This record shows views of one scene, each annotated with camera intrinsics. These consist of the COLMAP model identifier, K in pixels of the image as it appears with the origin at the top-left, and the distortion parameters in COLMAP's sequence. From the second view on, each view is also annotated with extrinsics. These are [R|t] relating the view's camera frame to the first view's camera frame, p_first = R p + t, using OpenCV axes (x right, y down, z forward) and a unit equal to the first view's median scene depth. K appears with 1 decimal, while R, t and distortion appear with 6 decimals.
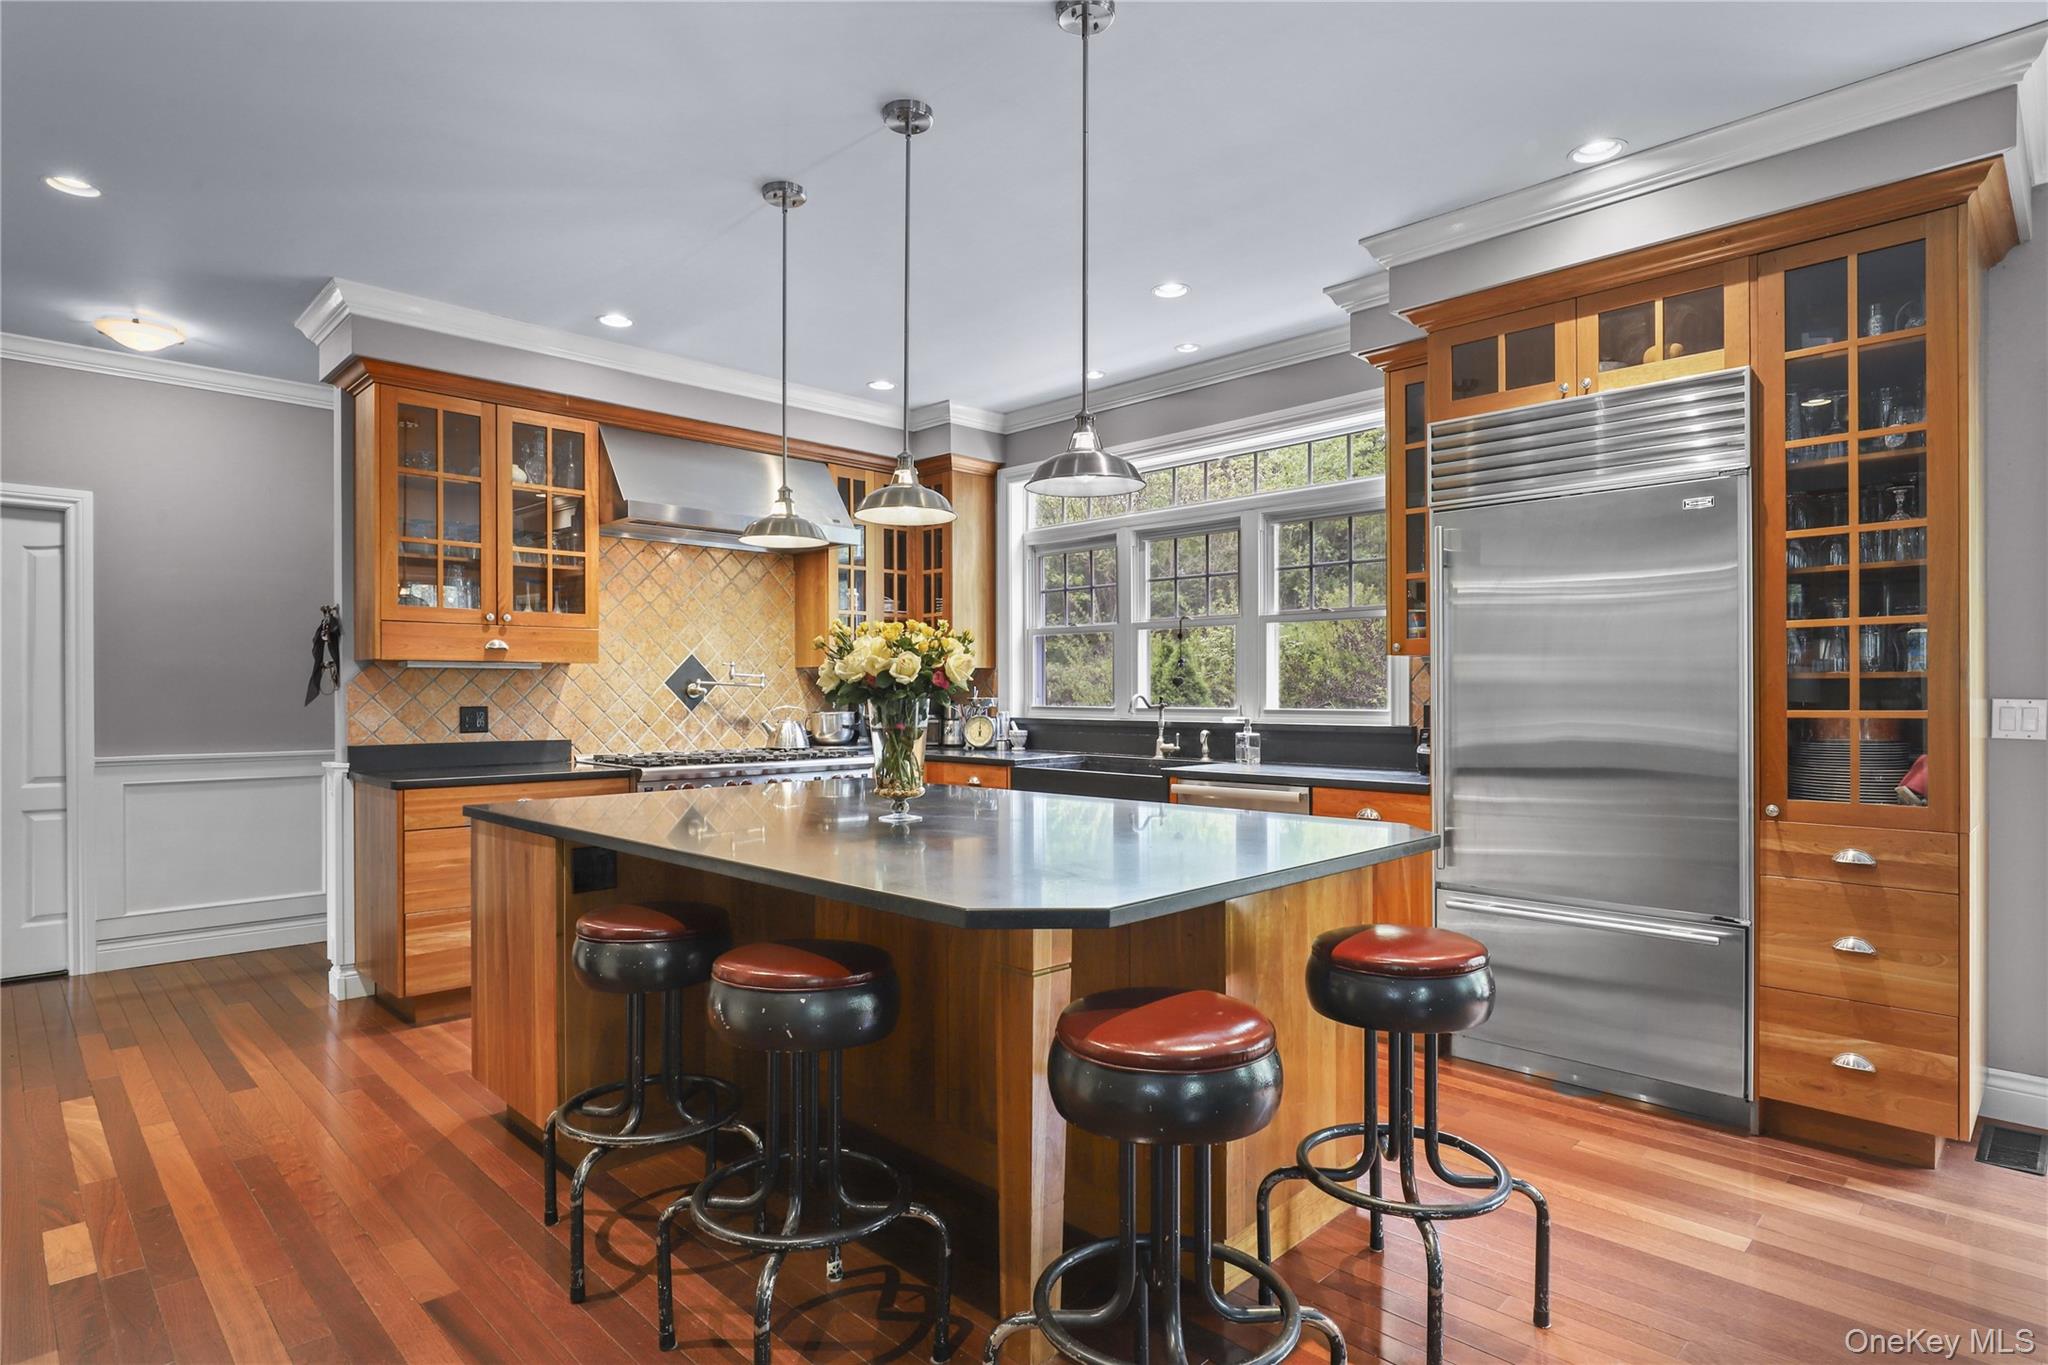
lens RADIAL K [[1076.9, 0, 1022.2], [0, 1076.9, 694.2], [0, 0, 1]] dist [-0.001661, -0.000349]
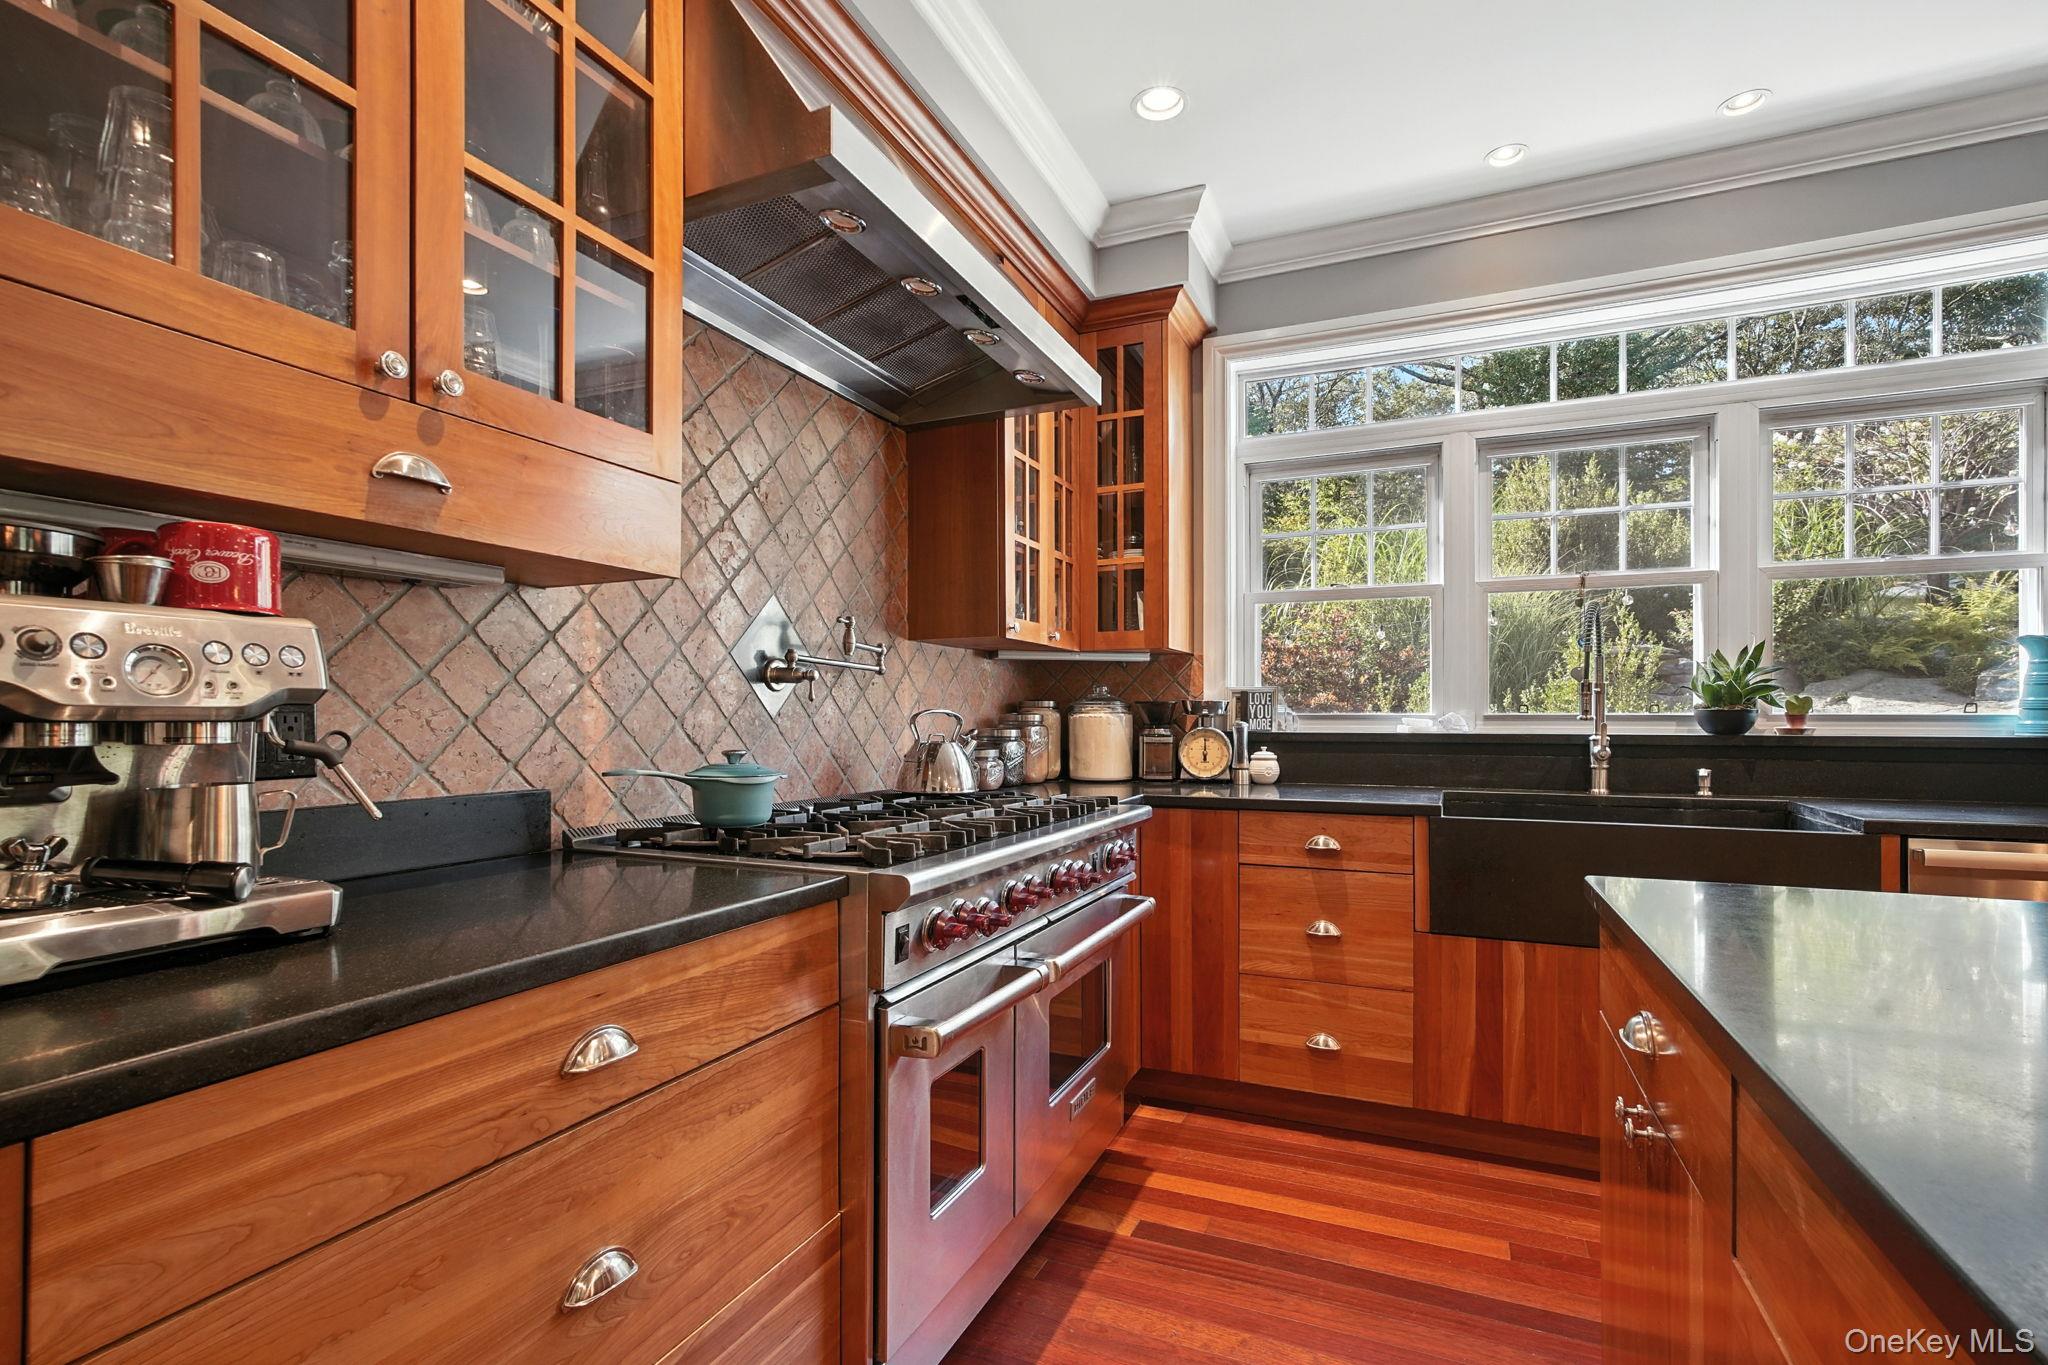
lens RADIAL K [[929.2, 0, 1029.2], [0, 929.2, 708.5], [0, 0, 1]] dist [-0.001579, -0.000168]
pose [[0.927837, 0.007141, 0.372919, -0.664841], [-0.004382, 0.999956, -0.008245, 0.027210], [-0.372961, 0.006016, 0.927827, 1.109597]]
